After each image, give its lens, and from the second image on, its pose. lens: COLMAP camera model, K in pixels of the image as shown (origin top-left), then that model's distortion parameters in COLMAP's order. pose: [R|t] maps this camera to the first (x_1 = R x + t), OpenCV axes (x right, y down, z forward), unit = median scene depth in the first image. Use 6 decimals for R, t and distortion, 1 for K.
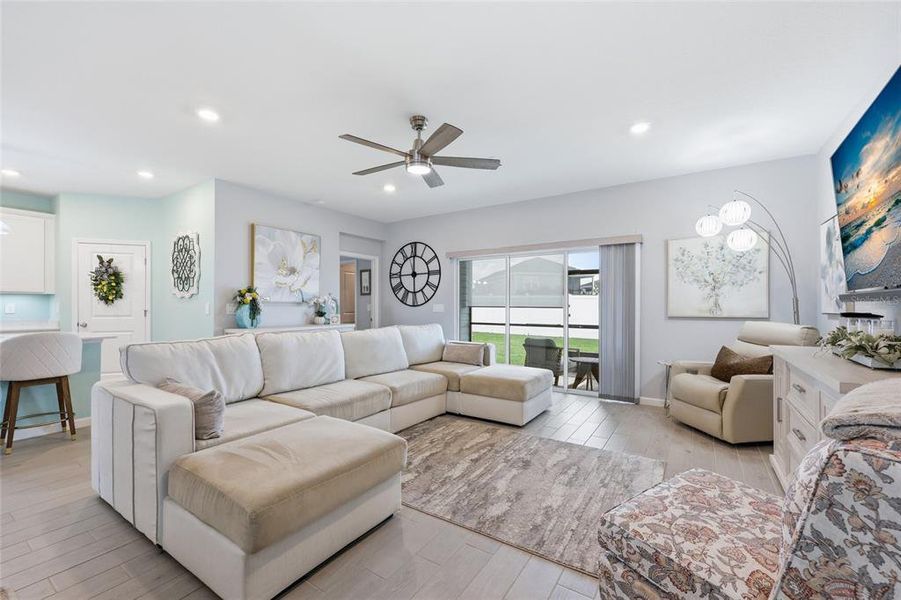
lens RADIAL K [[372.9, 0, 454.5], [0, 372.9, 305.3], [0, 0, 1]] dist [-0.002650, 0.000464]
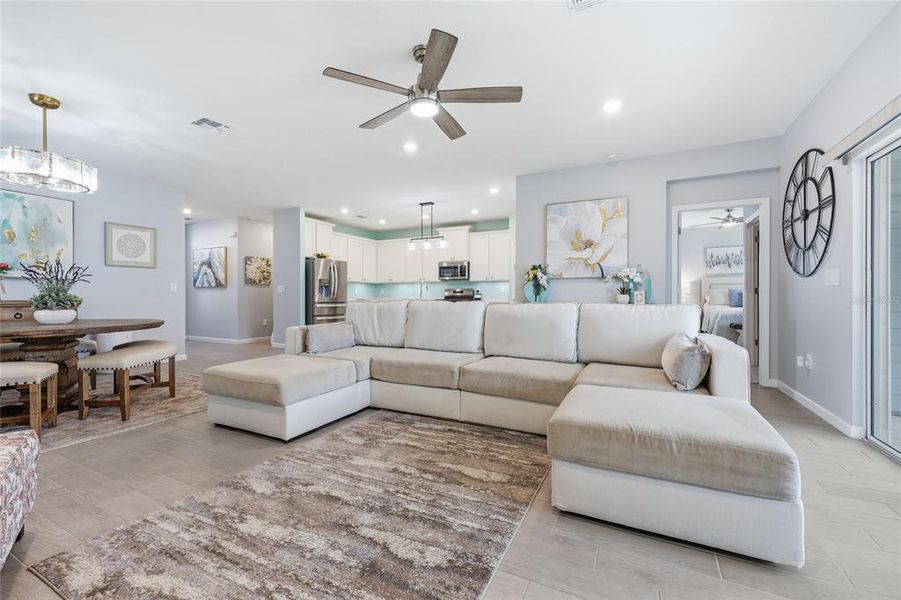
lens RADIAL K [[372.9, 0, 451.6], [0, 372.9, 298.3], [0, 0, 1]] dist [-0.002650, 0.000464]
pose [[0.109469, 0.004811, -0.993979, 0.461989], [0.002682, 0.999983, 0.005135, 0.038063], [0.993987, -0.003228, 0.109454, 0.590496]]
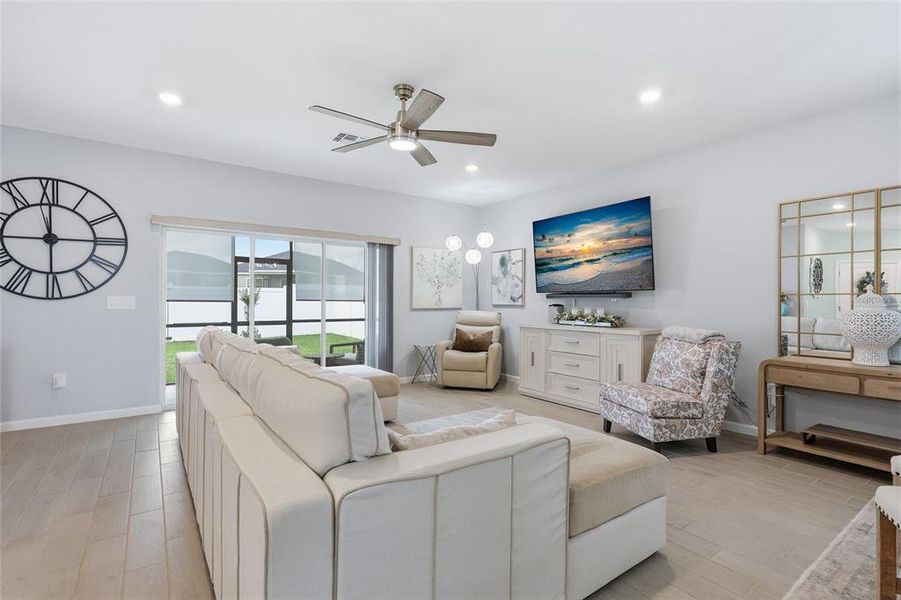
lens RADIAL K [[425.8, 0, 449.4], [0, 425.8, 301.0], [0, 0, 1]] dist [0.004265, -0.000203]
pose [[0.364430, -0.000131, 0.931231, -0.610486], [-0.006194, 0.999978, 0.002565, 0.000699], [-0.931210, -0.006702, 0.364421, 0.325208]]
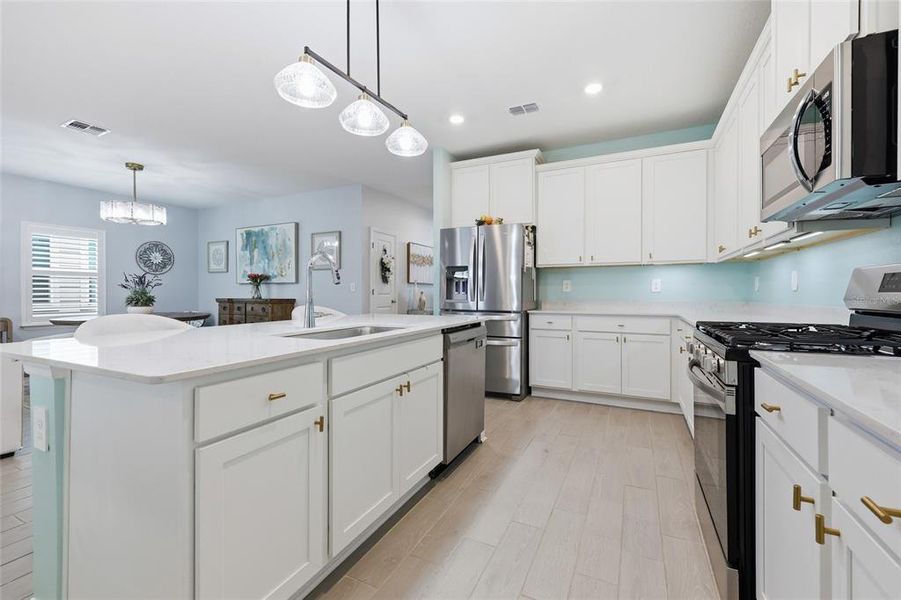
lens RADIAL K [[372.9, 0, 452.5], [0, 372.9, 292.5], [0, 0, 1]] dist [-0.002650, 0.000464]
pose [[-0.992003, -0.001733, -0.126202, -0.955841], [-0.001586, 0.999998, -0.001267, 0.024668], [0.126204, -0.001057, -0.992004, 1.024284]]
